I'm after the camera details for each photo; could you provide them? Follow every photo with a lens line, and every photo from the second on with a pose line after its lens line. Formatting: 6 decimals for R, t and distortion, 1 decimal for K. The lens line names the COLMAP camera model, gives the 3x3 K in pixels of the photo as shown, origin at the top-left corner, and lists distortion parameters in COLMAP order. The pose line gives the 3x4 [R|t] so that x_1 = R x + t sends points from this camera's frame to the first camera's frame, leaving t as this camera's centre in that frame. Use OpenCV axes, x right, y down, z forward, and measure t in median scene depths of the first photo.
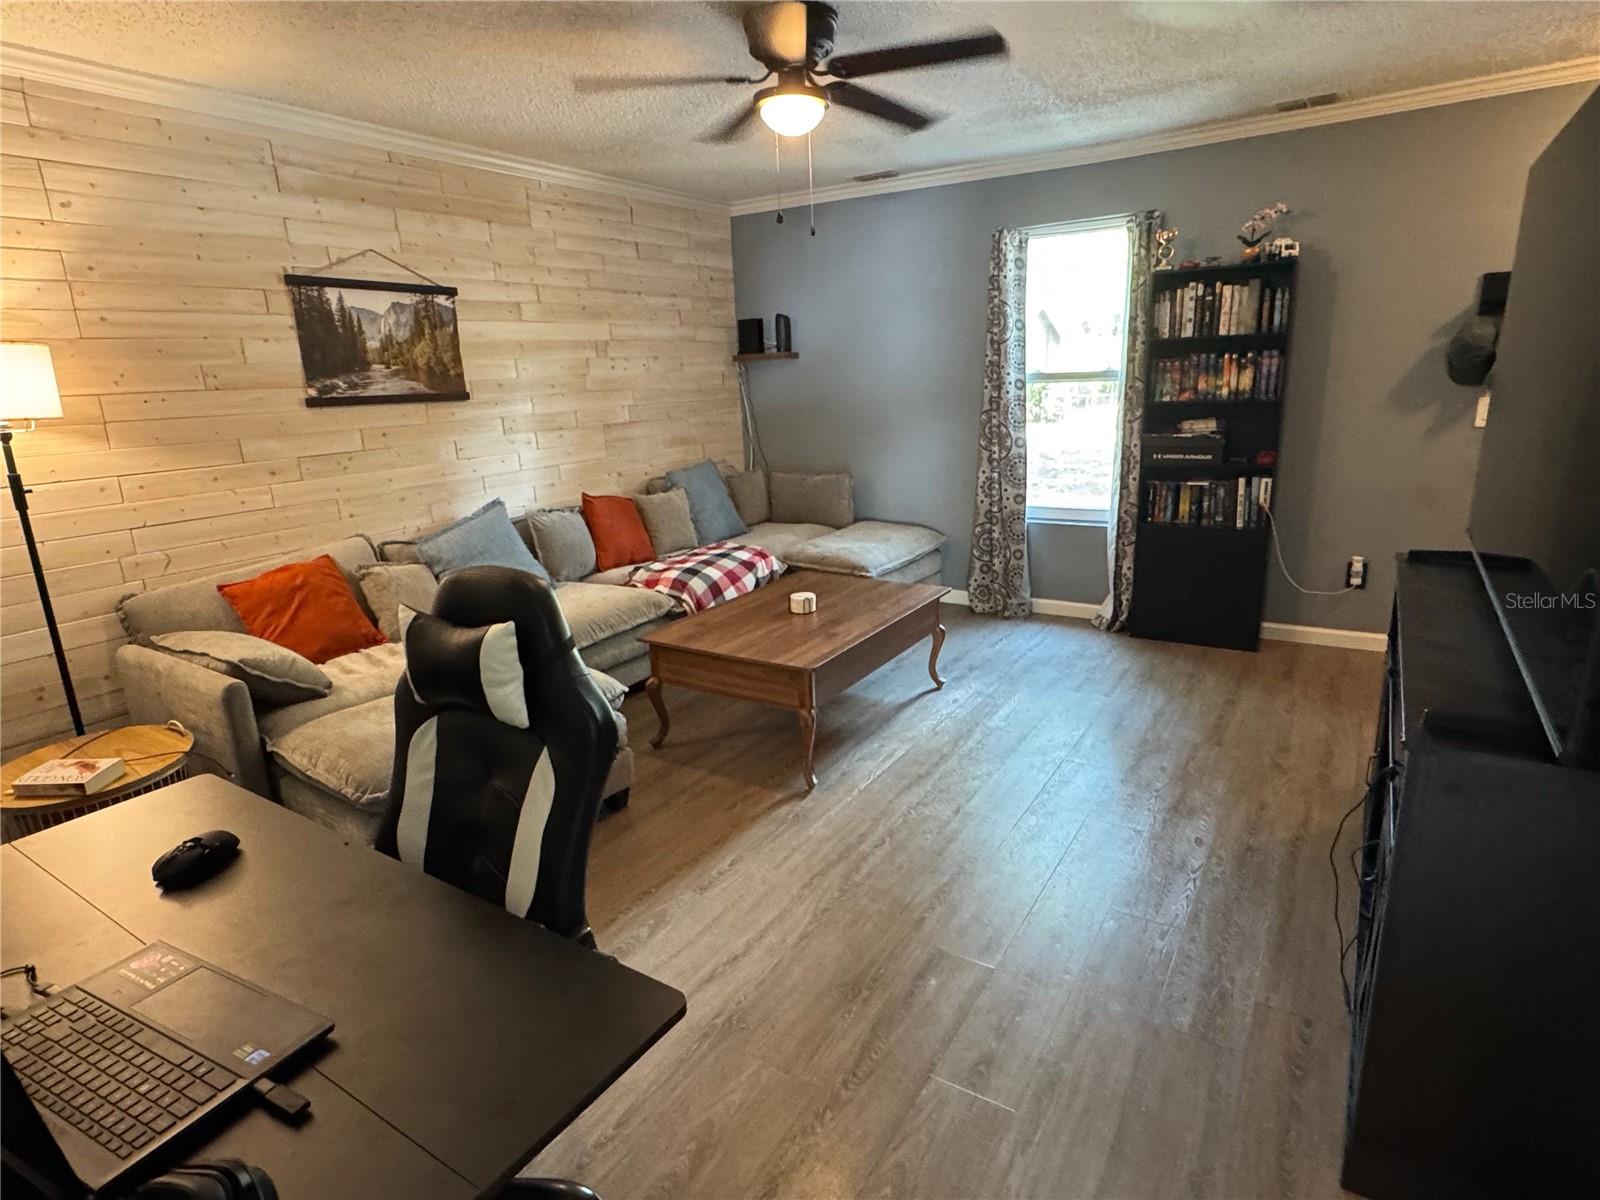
lens RADIAL K [[879.1, 0, 800.0], [0, 879.1, 600.0], [0, 0, 1]] dist [-0.000488, -0.000052]
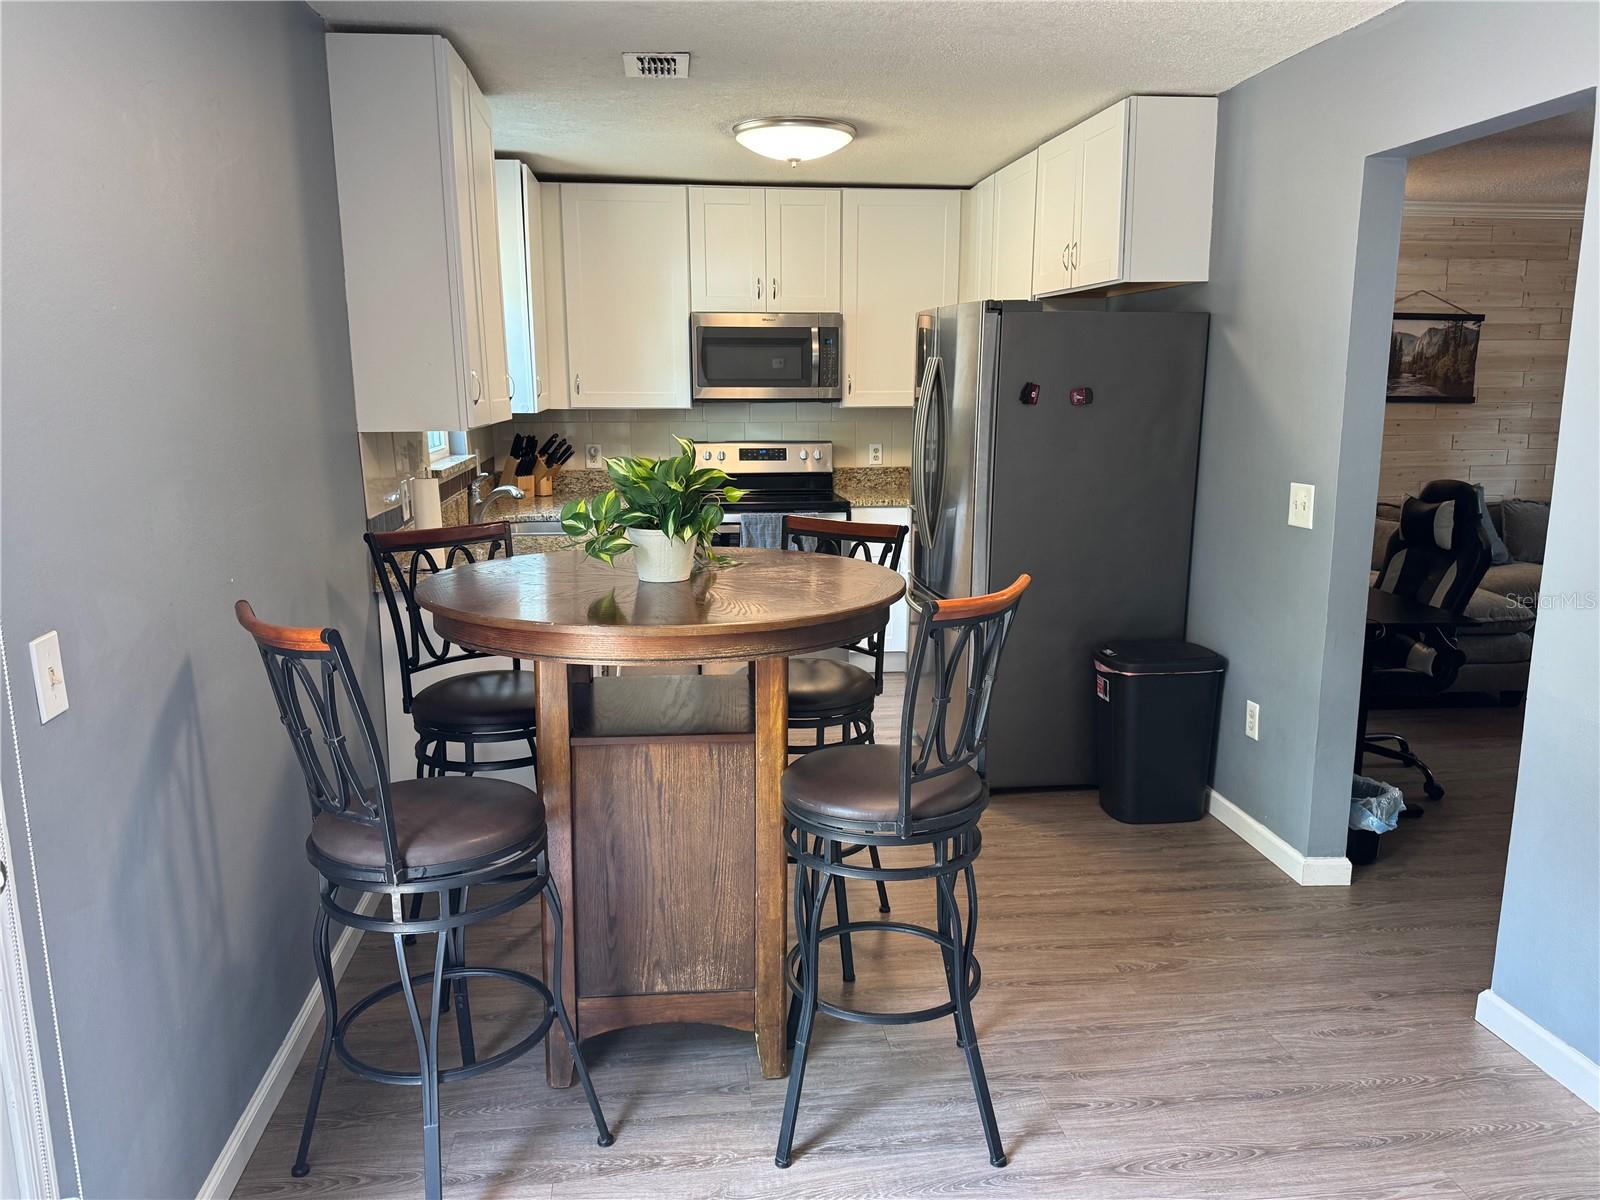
lens RADIAL K [[1164.0, 0, 825.3], [0, 1164.0, 605.9], [0, 0, 1]] dist [0.089527, -0.123652]
pose [[0.648824, 0.183512, -0.738478, 0.330021], [-0.218089, 0.974617, 0.050580, 0.174082], [0.729016, 0.128236, 0.672377, -0.787612]]
